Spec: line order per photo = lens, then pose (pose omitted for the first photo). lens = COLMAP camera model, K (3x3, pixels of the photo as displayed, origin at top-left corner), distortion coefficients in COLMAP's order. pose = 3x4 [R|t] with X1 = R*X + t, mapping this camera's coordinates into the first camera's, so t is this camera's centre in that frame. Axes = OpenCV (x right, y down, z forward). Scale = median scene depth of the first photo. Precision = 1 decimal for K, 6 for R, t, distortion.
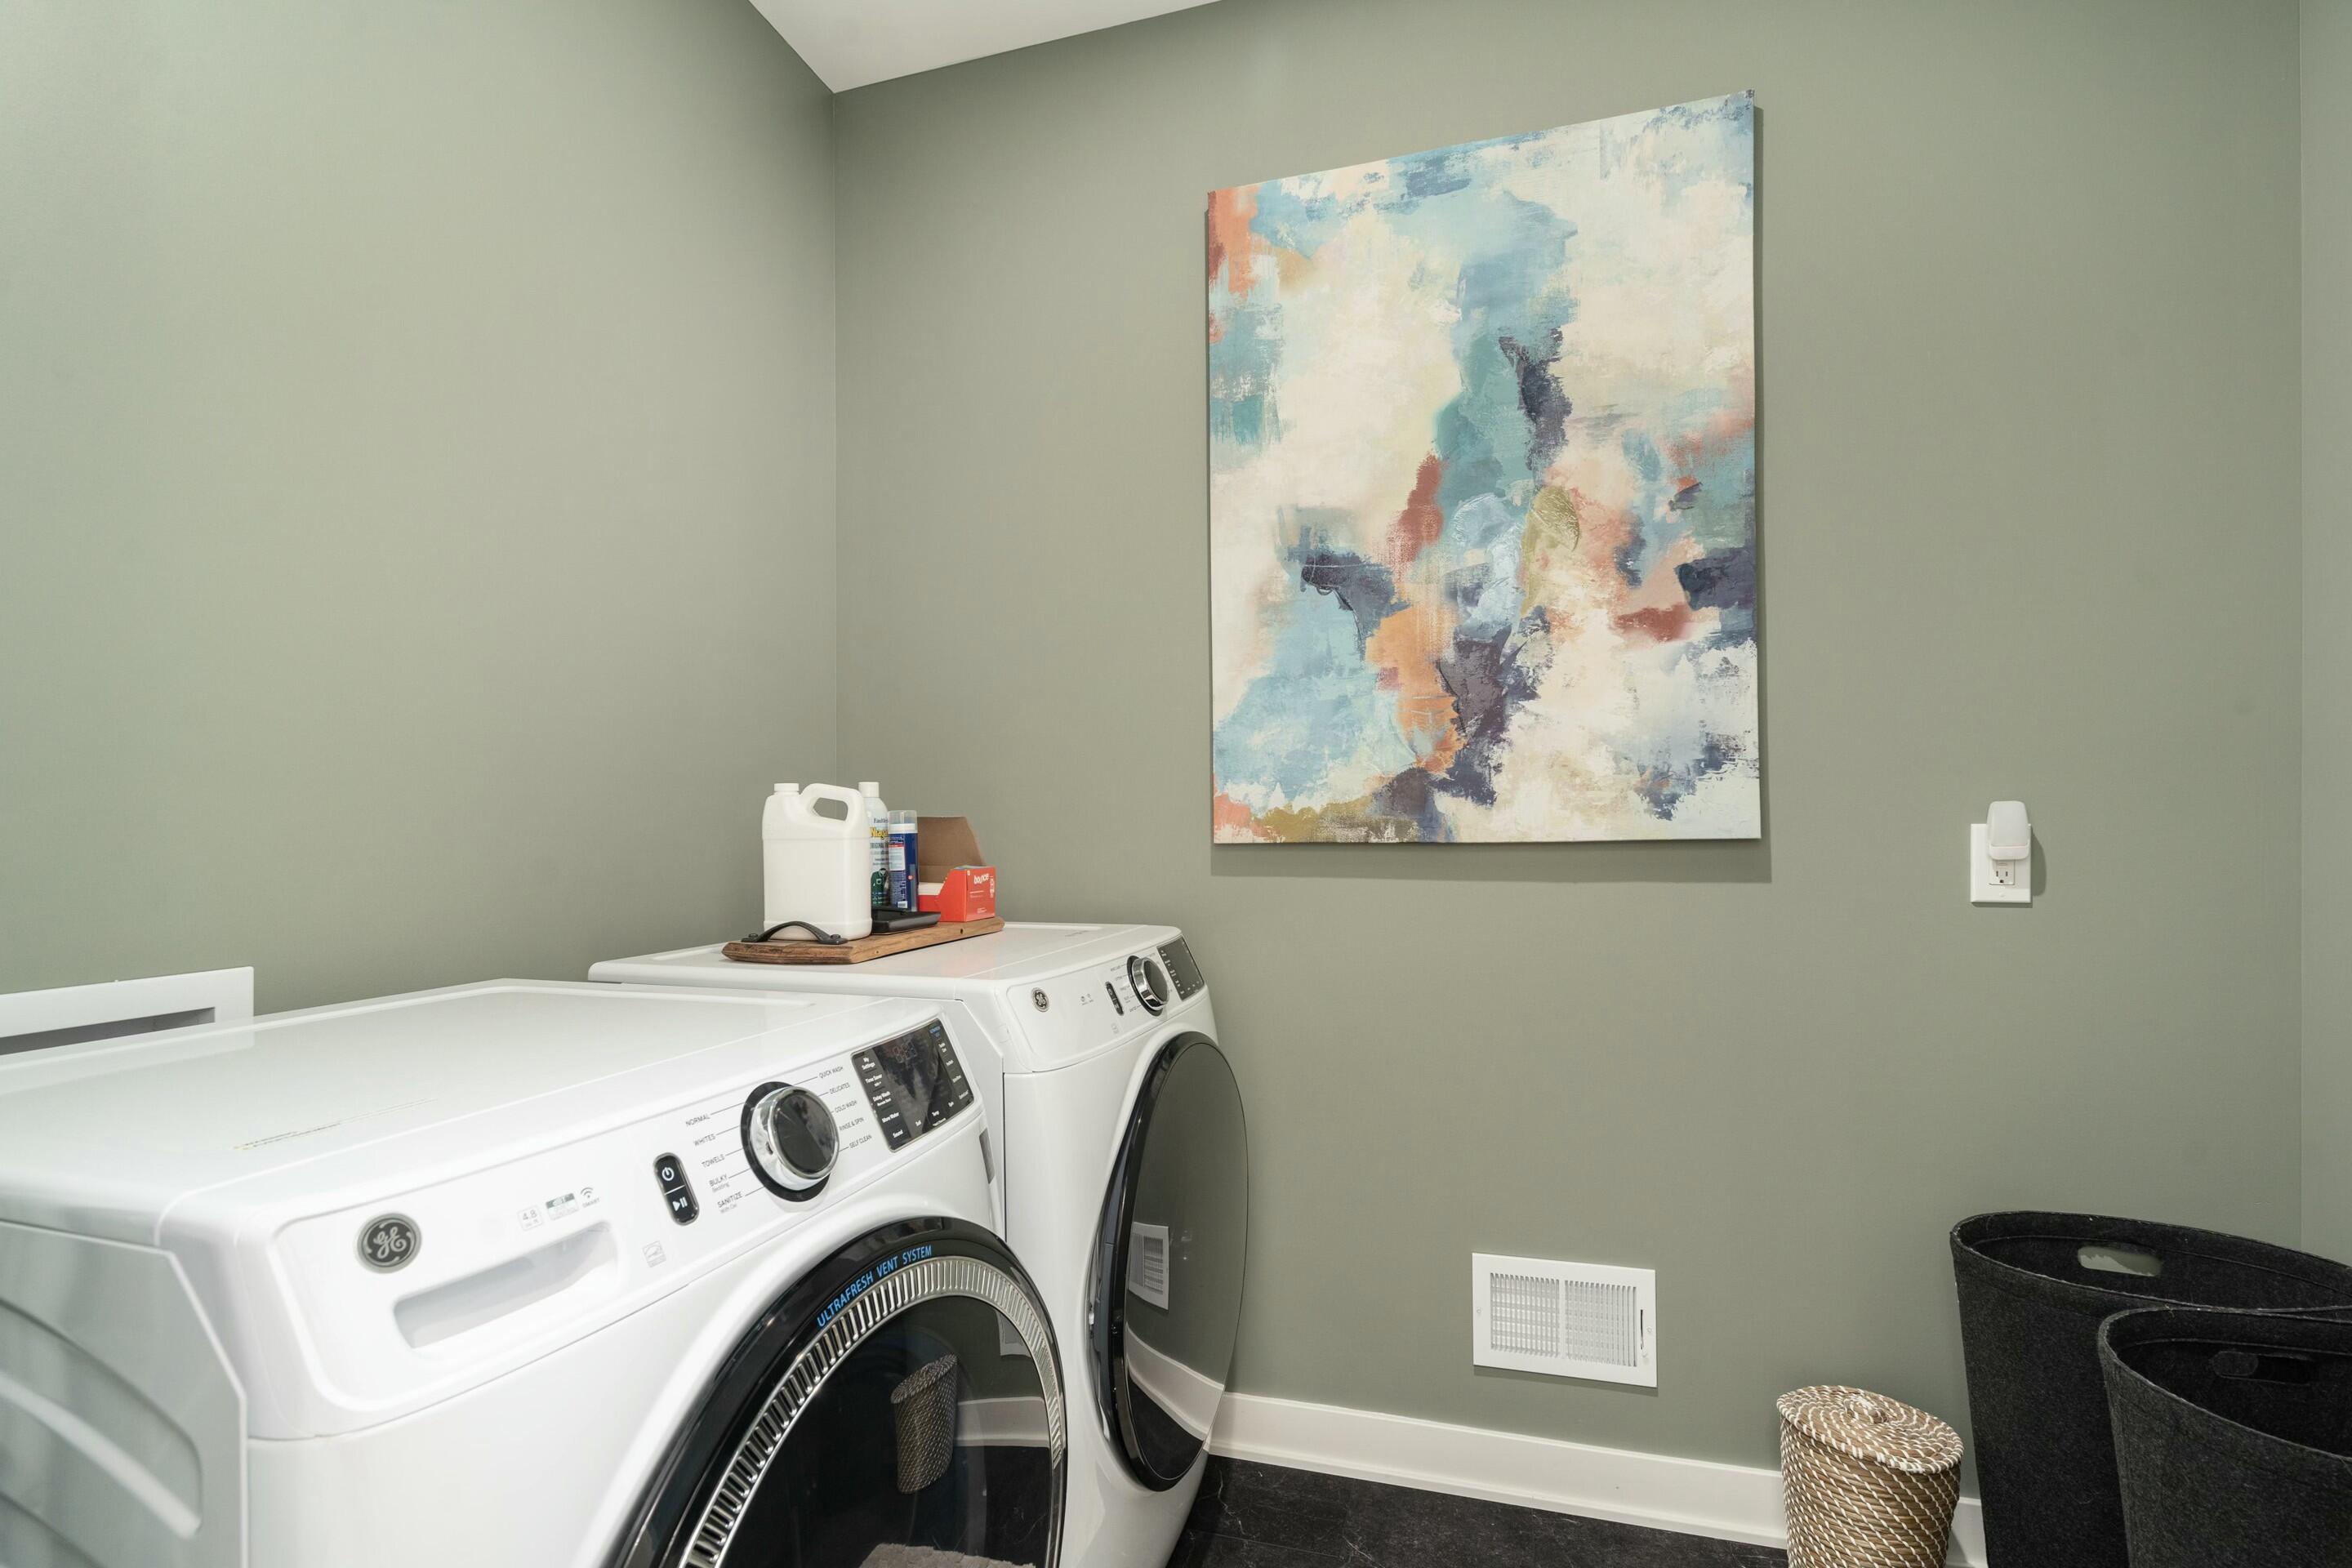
lens RADIAL K [[1092.6, 0, 1159.9], [0, 1092.6, 826.9], [0, 0, 1]] dist [-0.001980, -0.000512]
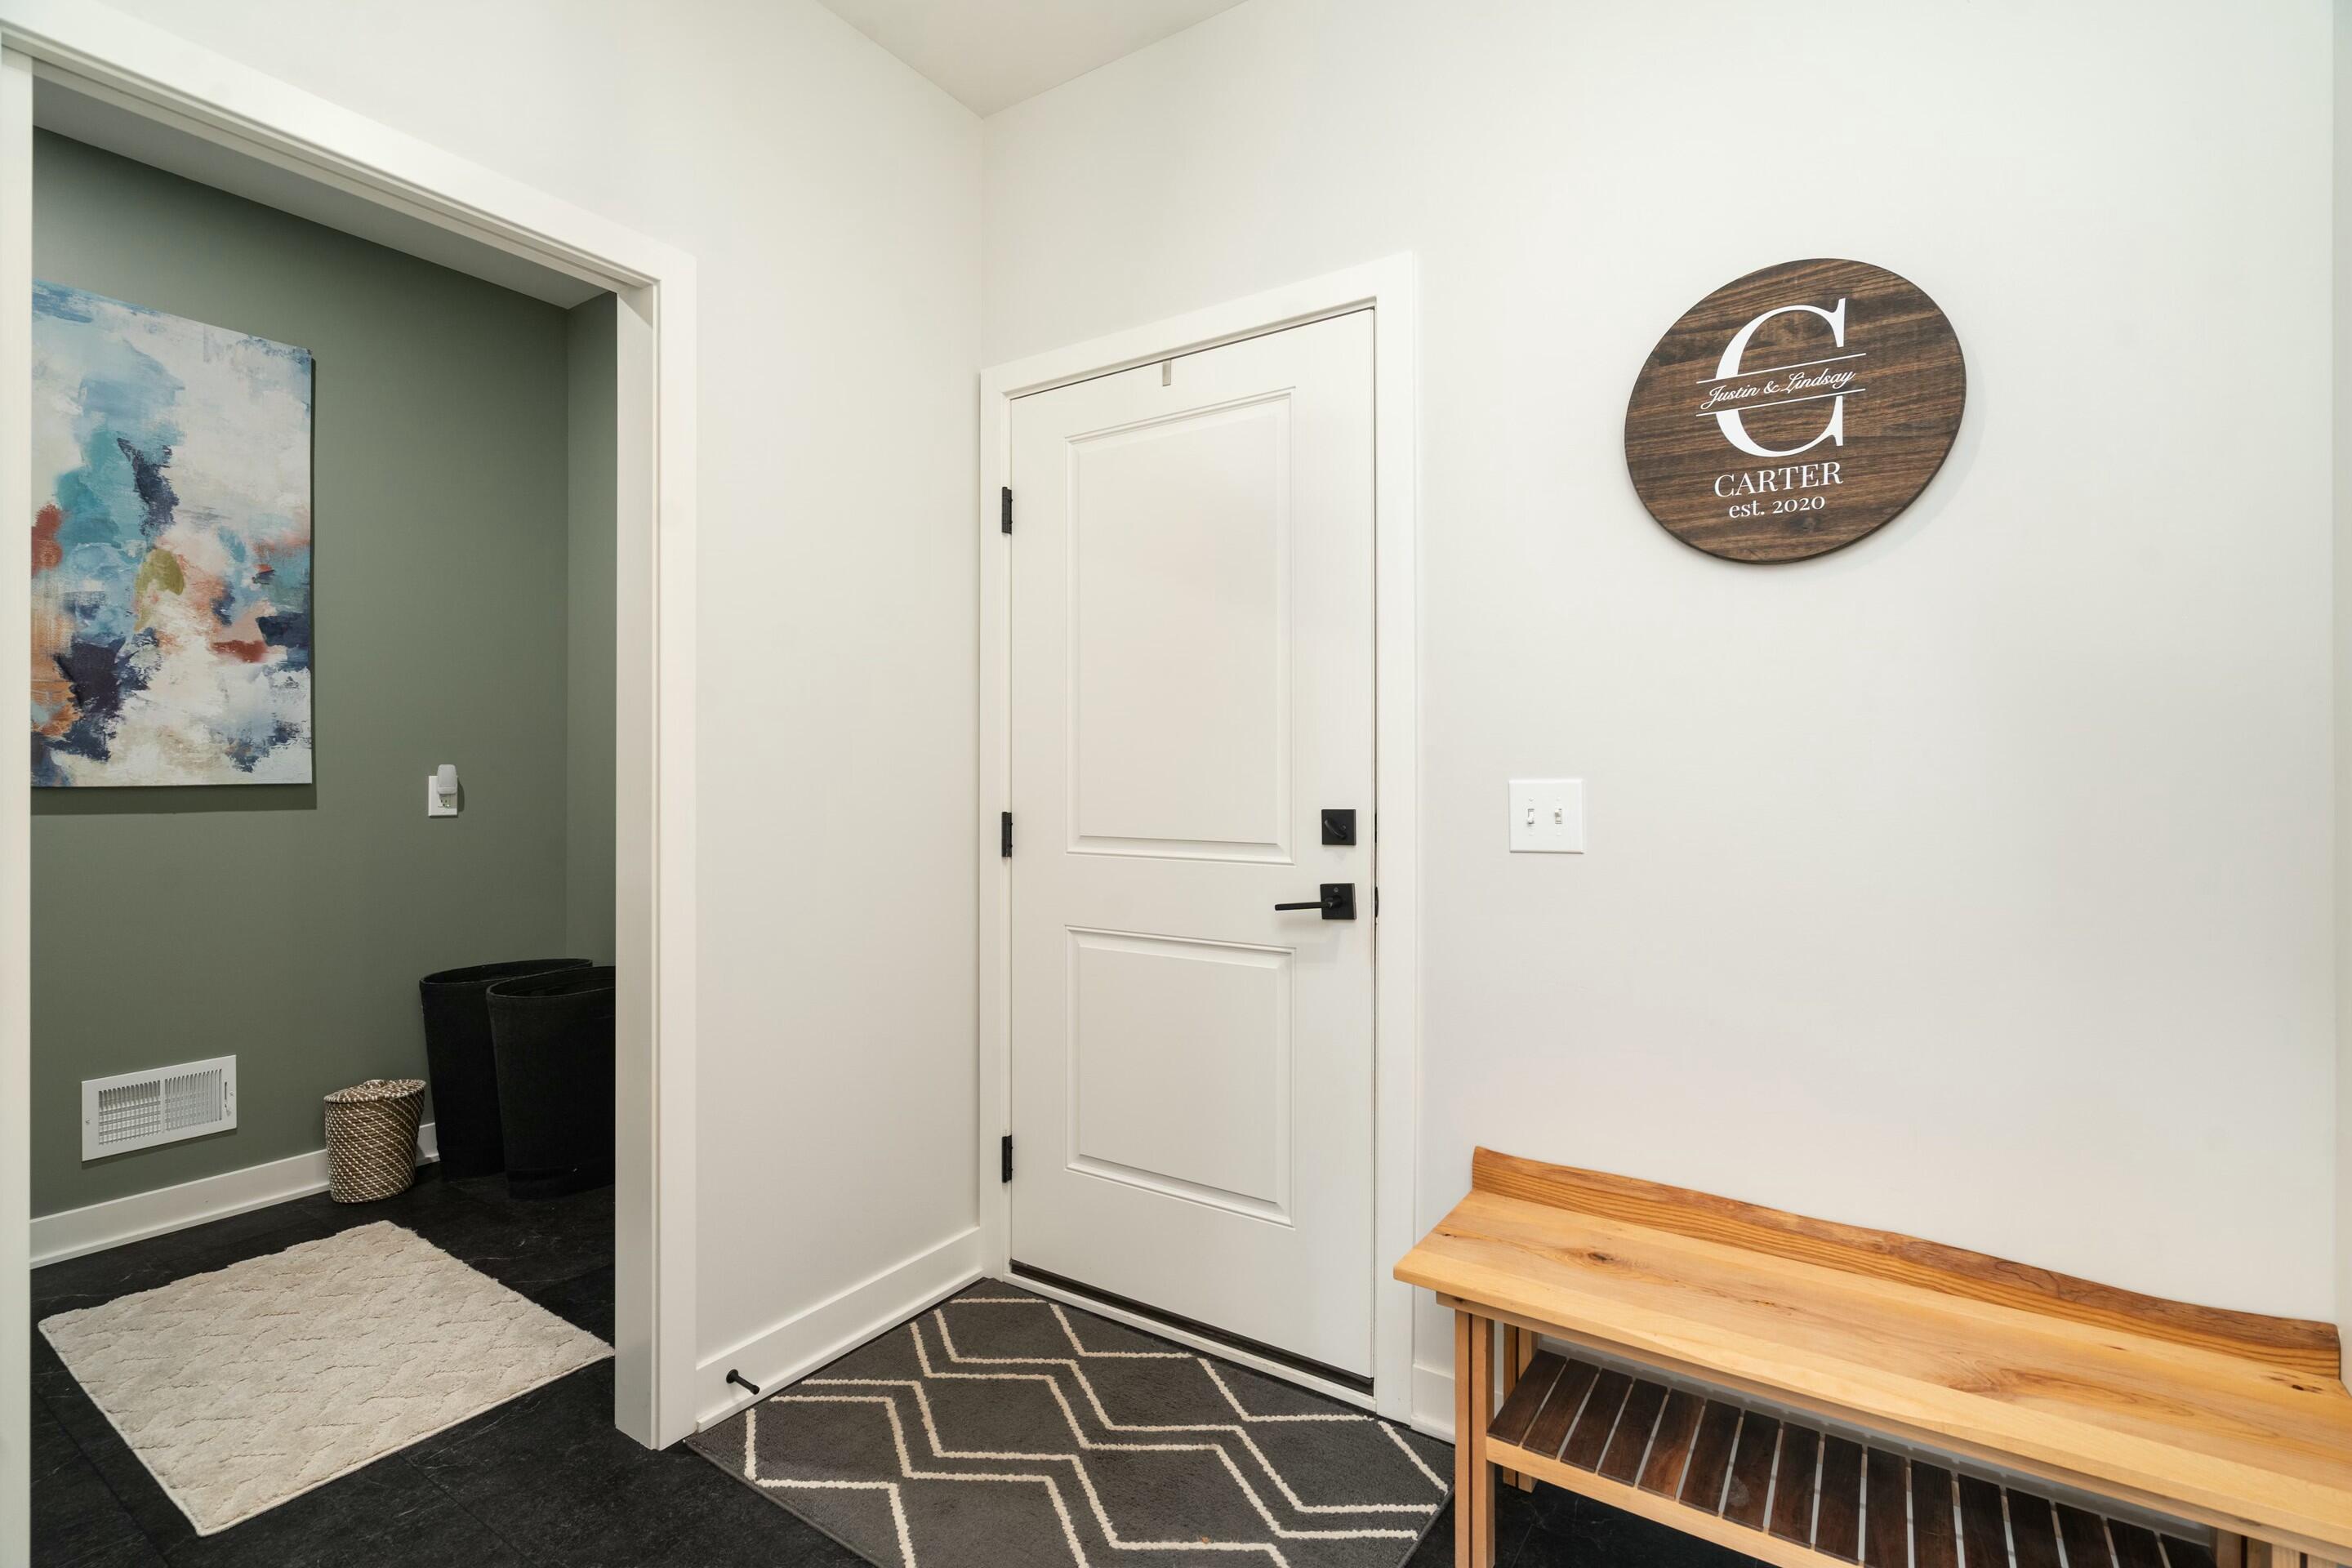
lens RADIAL K [[1092.6, 0, 1179.6], [0, 1092.6, 779.4], [0, 0, 1]] dist [-0.001980, -0.000512]
pose [[0.304966, 0.000987, 0.952363, -0.657013], [-0.007136, 0.999974, 0.001249, -0.007647], [-0.952336, -0.007177, 0.304965, -0.811890]]
